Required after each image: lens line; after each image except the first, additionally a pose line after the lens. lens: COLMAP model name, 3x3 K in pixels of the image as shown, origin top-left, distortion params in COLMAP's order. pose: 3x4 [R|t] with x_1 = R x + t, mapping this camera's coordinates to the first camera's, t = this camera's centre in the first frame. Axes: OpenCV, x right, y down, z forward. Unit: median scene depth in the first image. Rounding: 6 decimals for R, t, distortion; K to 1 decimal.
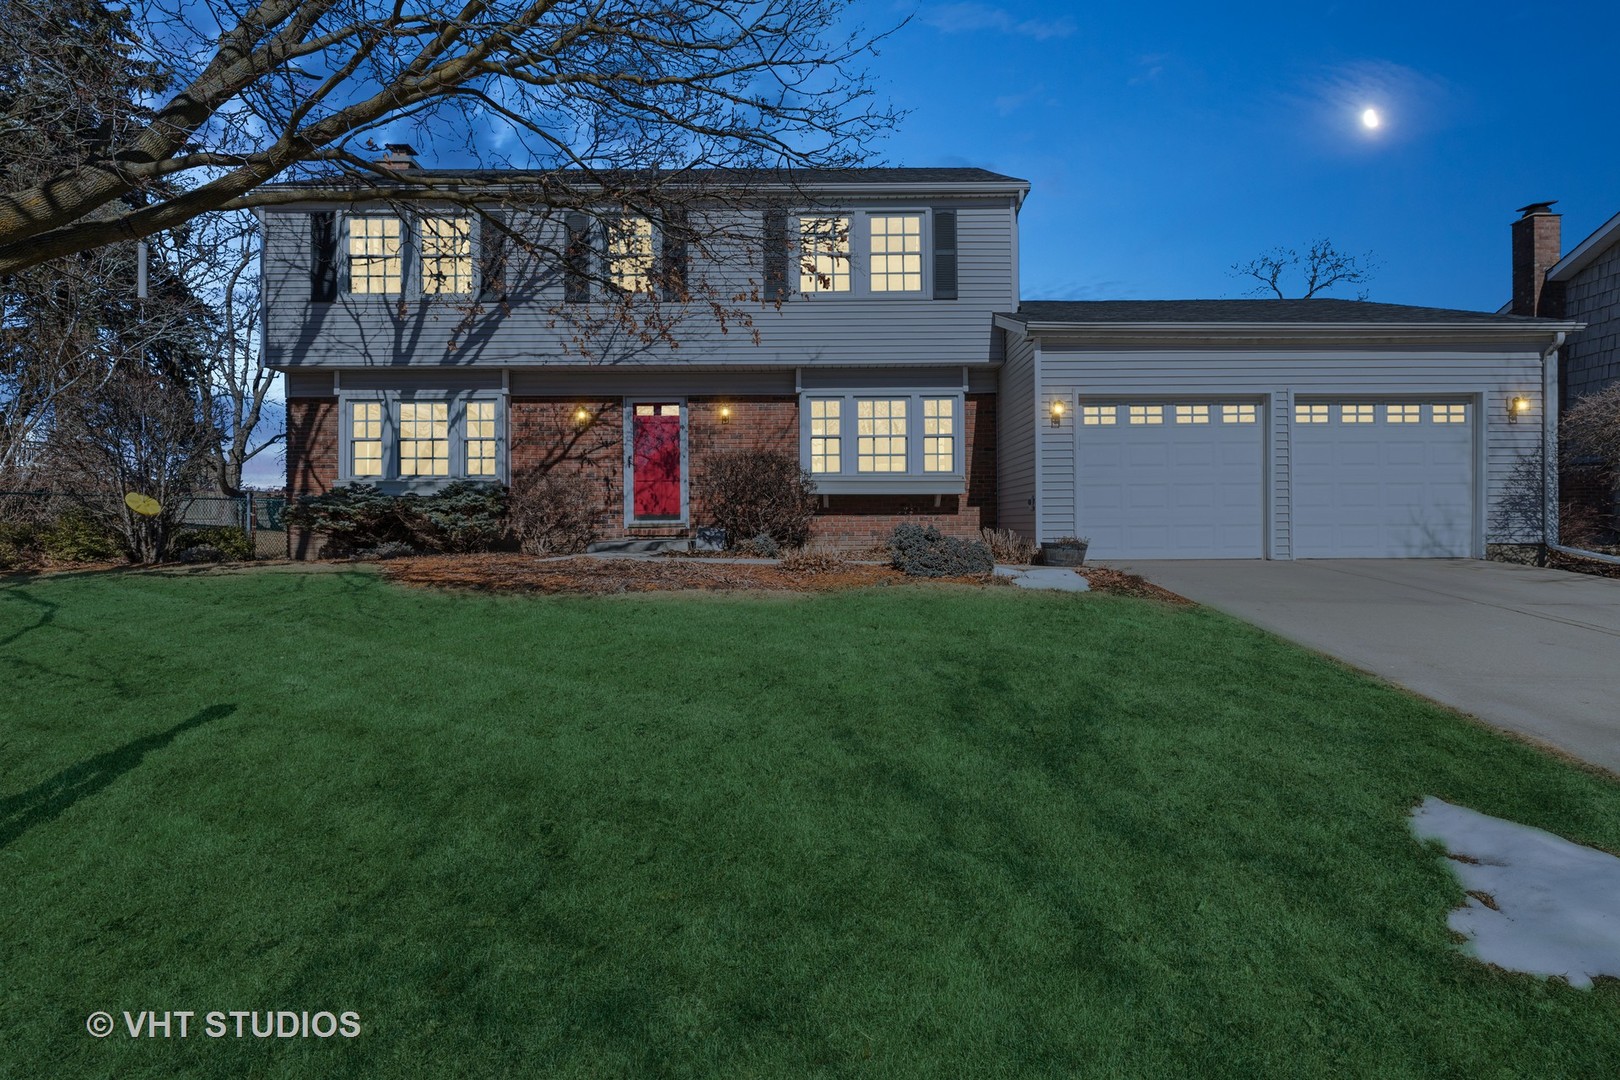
lens RADIAL K [[791.7, 0, 807.1], [0, 791.7, 538.9], [0, 0, 1]] dist [-0.001281, 0.002725]
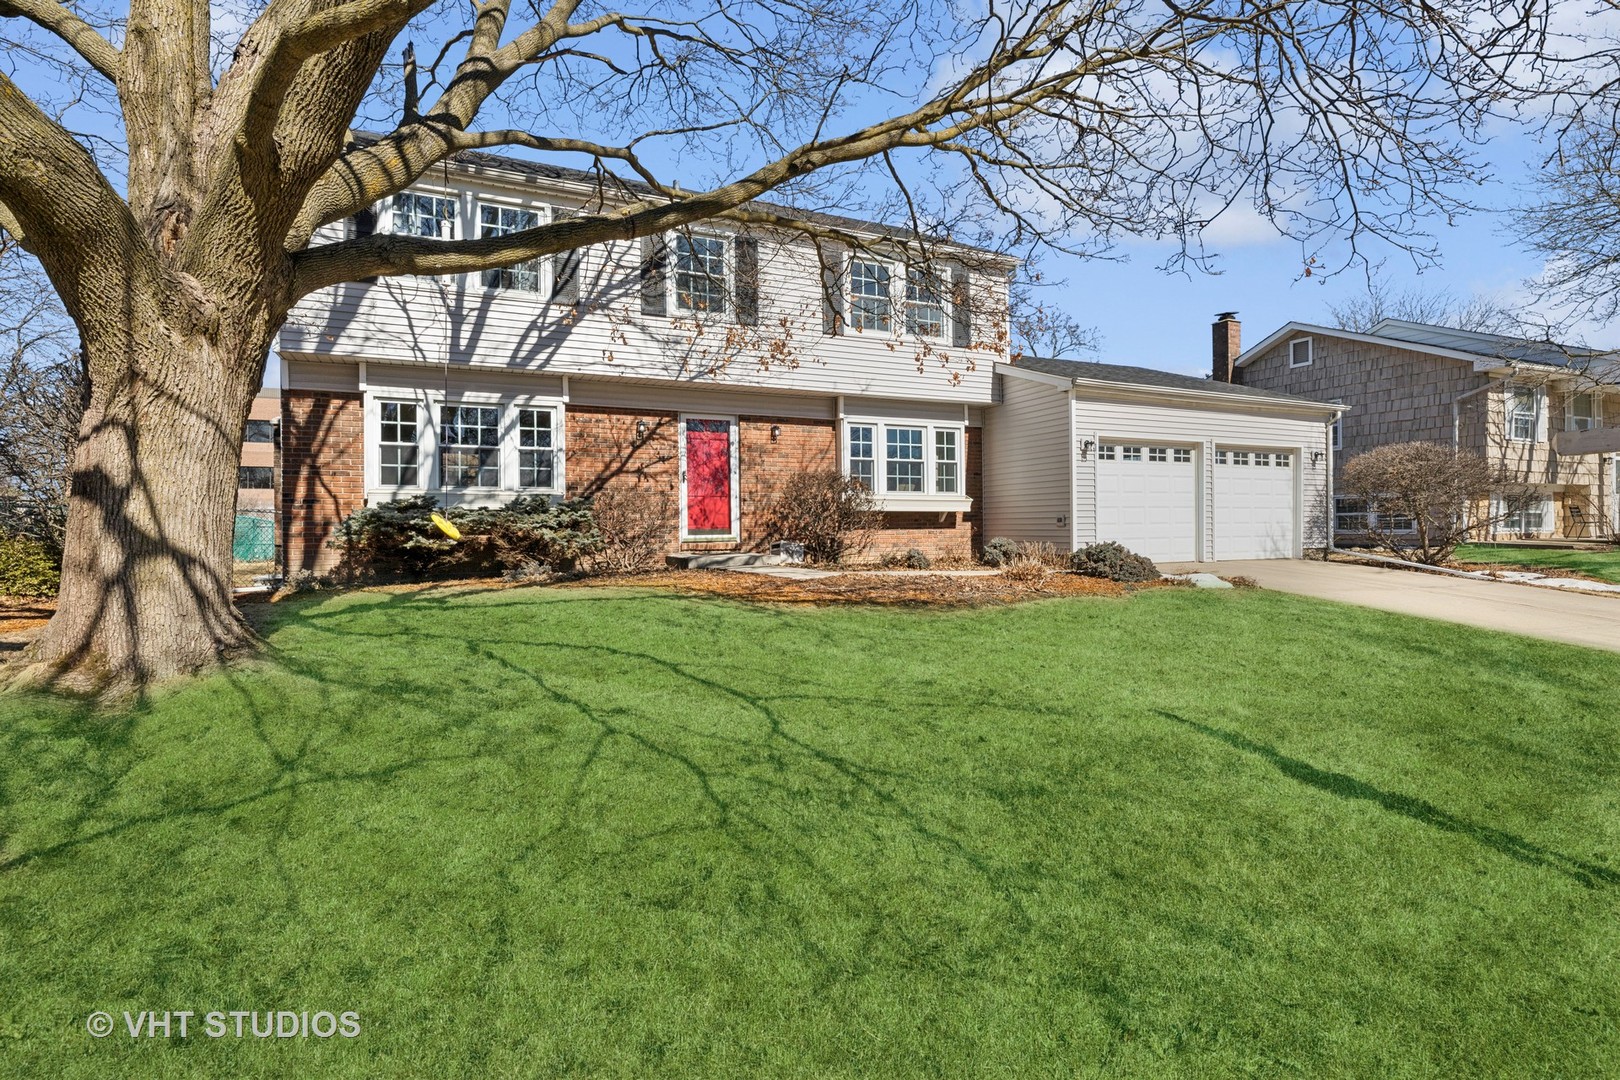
lens RADIAL K [[791.7, 0, 797.1], [0, 791.7, 537.6], [0, 0, 1]] dist [-0.001281, 0.002725]
pose [[0.909063, -0.006674, 0.416606, -0.539760], [0.012668, 0.999852, -0.011625, -0.007463], [-0.416467, 0.015845, 0.909013, 0.030607]]
